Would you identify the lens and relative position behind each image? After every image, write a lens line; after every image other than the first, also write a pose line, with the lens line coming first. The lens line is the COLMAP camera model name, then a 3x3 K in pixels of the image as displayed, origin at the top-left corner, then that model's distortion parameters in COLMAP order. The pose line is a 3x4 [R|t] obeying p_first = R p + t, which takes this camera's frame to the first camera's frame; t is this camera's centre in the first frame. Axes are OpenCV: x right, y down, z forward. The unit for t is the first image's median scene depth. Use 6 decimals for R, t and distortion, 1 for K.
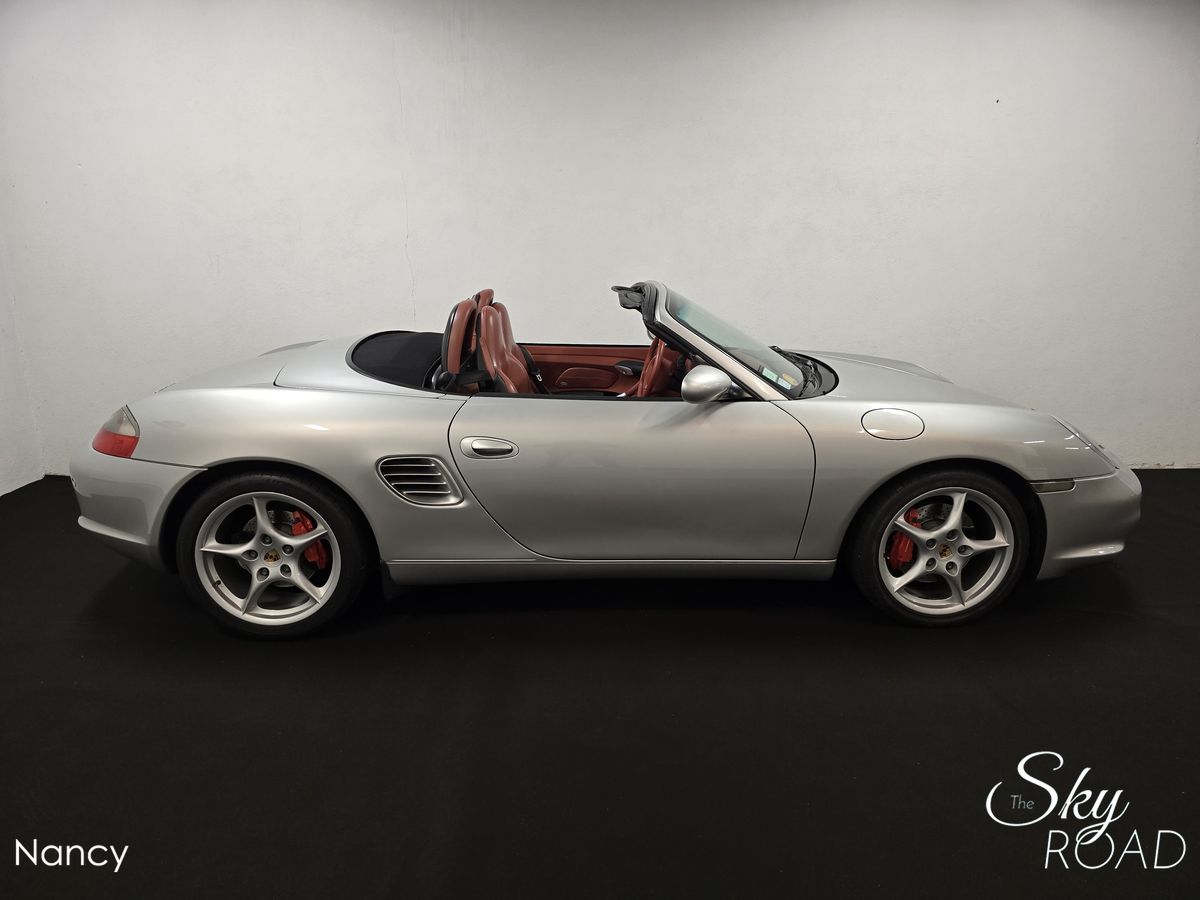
lens RADIAL K [[807.4, 0, 604.1], [0, 807.4, 448.6], [0, 0, 1]] dist [0.027370, -0.019526]
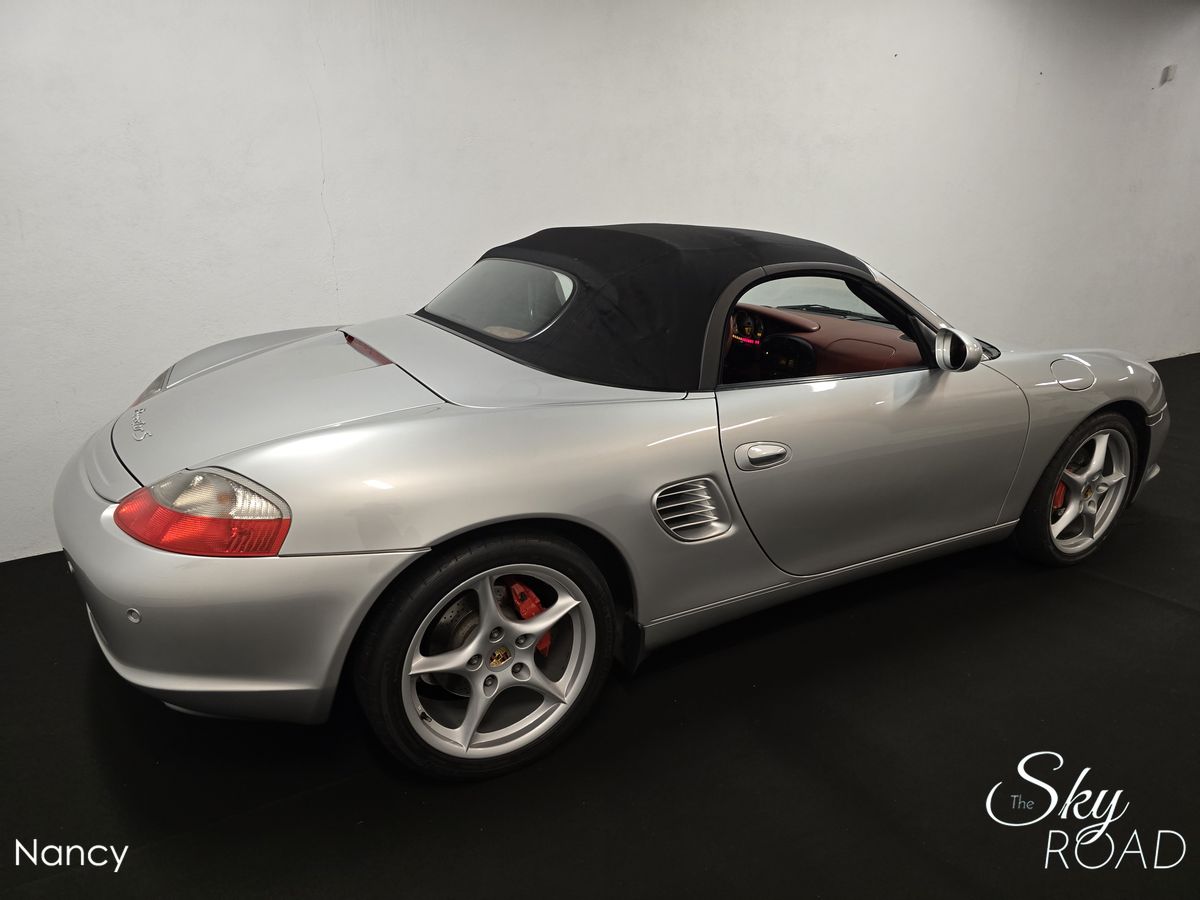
lens RADIAL K [[807.4, 0, 591.2], [0, 807.4, 461.3], [0, 0, 1]] dist [0.027370, -0.019526]
pose [[0.885003, -0.142871, 0.443122, -0.615722], [0.113104, 0.989216, 0.093051, -0.083243], [-0.451638, -0.032231, 0.891619, 0.360179]]
